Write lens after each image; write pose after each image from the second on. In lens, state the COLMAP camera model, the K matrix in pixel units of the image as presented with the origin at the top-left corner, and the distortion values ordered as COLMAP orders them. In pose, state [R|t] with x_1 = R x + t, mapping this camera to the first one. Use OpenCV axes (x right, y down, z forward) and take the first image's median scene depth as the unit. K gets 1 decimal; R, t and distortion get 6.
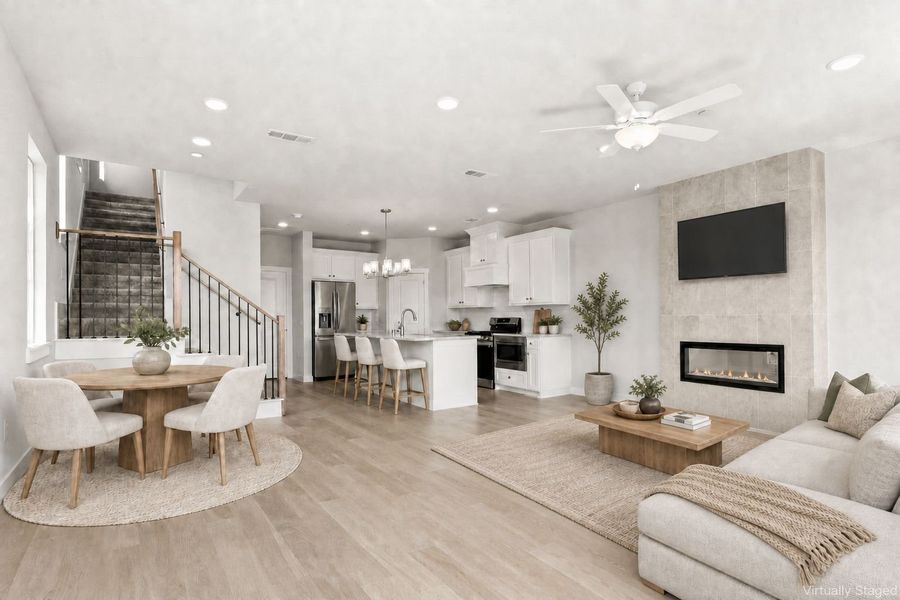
lens RADIAL K [[491.0, 0, 459.6], [0, 491.0, 297.4], [0, 0, 1]] dist [-0.002392, -0.000468]
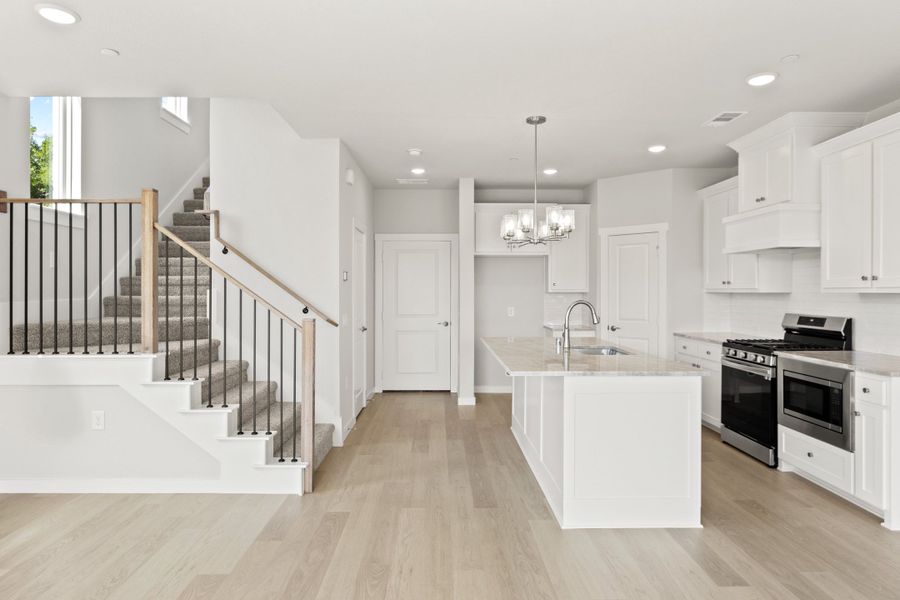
lens RADIAL K [[549.5, 0, 458.1], [0, 549.5, 292.6], [0, 0, 1]] dist [-0.004776, -0.000686]
pose [[0.841378, 0.005423, -0.540419, 0.092818], [0.022244, 0.998755, 0.044653, -0.013526], [0.539989, -0.049591, 0.840210, 0.377735]]
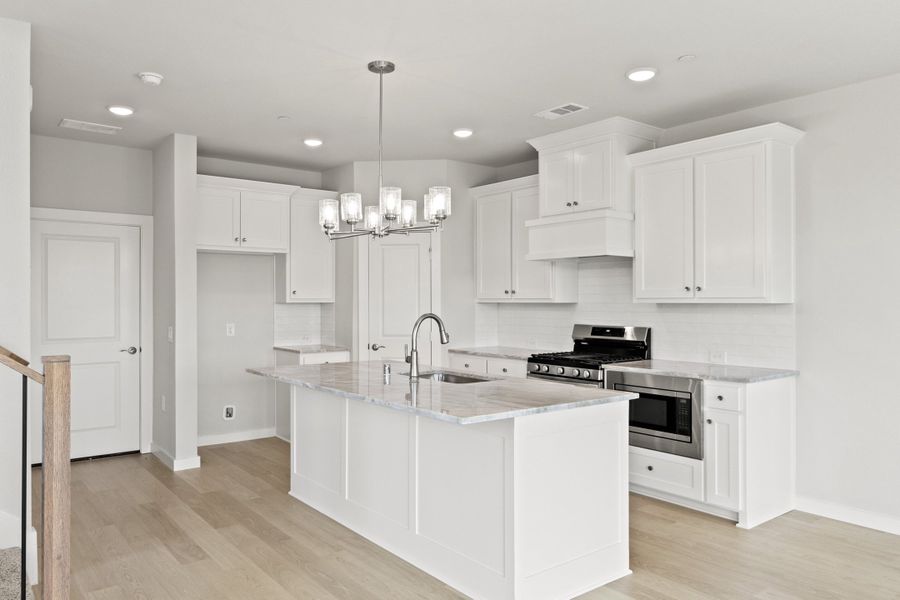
lens RADIAL K [[634.8, 0, 450.0], [0, 634.8, 300.0], [0, 0, 1]] dist [-0.016186, 0.001737]
pose [[0.997644, 0.004027, 0.068482, -0.111962], [-0.007143, 0.998947, 0.045323, -0.011136], [-0.068227, -0.045705, 0.996622, 0.416463]]
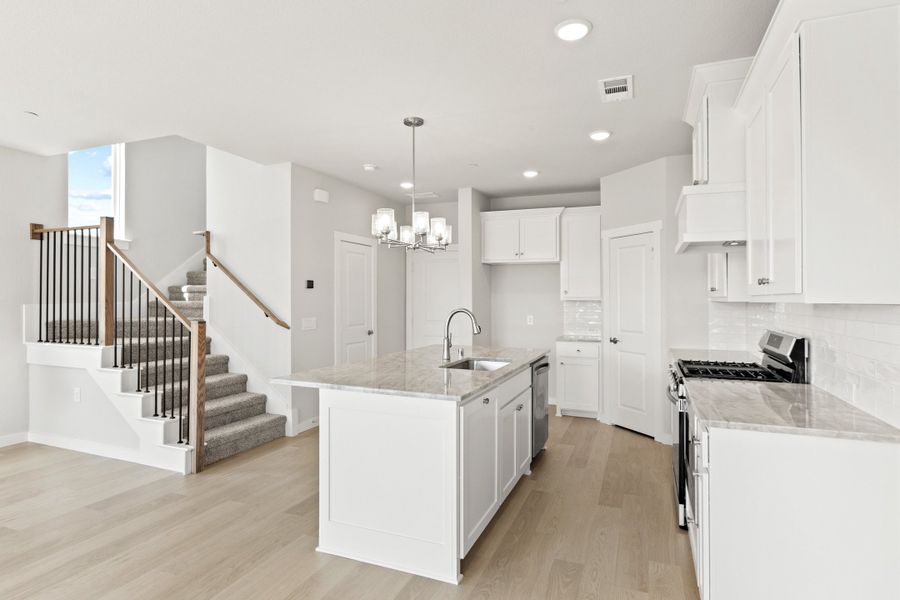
lens RADIAL K [[491.0, 0, 459.6], [0, 491.0, 297.4], [0, 0, 1]] dist [-0.002392, -0.000468]
pose [[0.563381, 0.004524, -0.826185, 0.269954], [0.031457, 0.999142, 0.026921, -0.001612], [0.825598, -0.041156, 0.562756, 0.639307]]
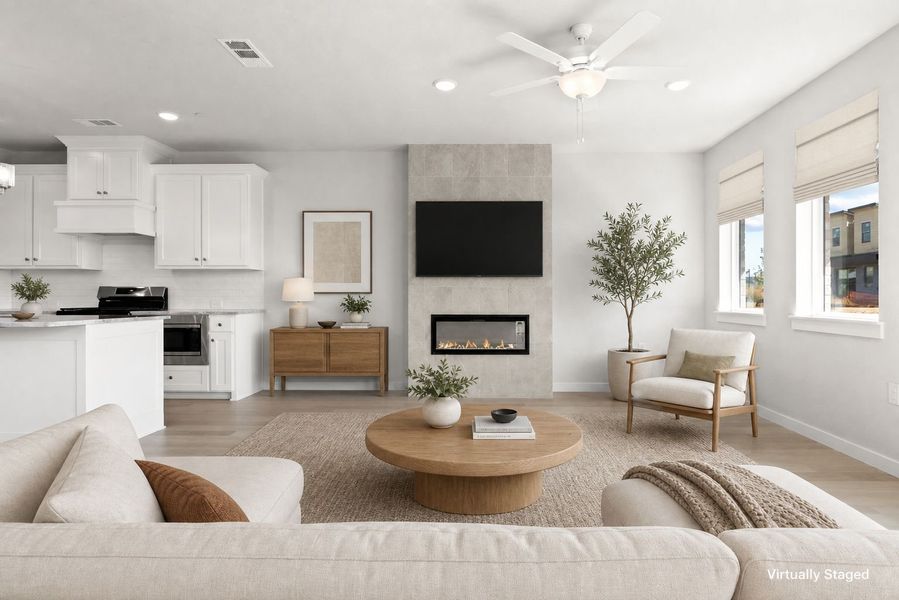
lens RADIAL K [[508.1, 0, 478.9], [0, 508.1, 298.4], [0, 0, 1]] dist [-0.000035, 0.000330]
pose [[0.565715, -0.000282, 0.824601, -0.215670], [-0.044162, 0.998554, 0.030638, 0.016721], [-0.823418, -0.053748, 0.564884, 0.252558]]
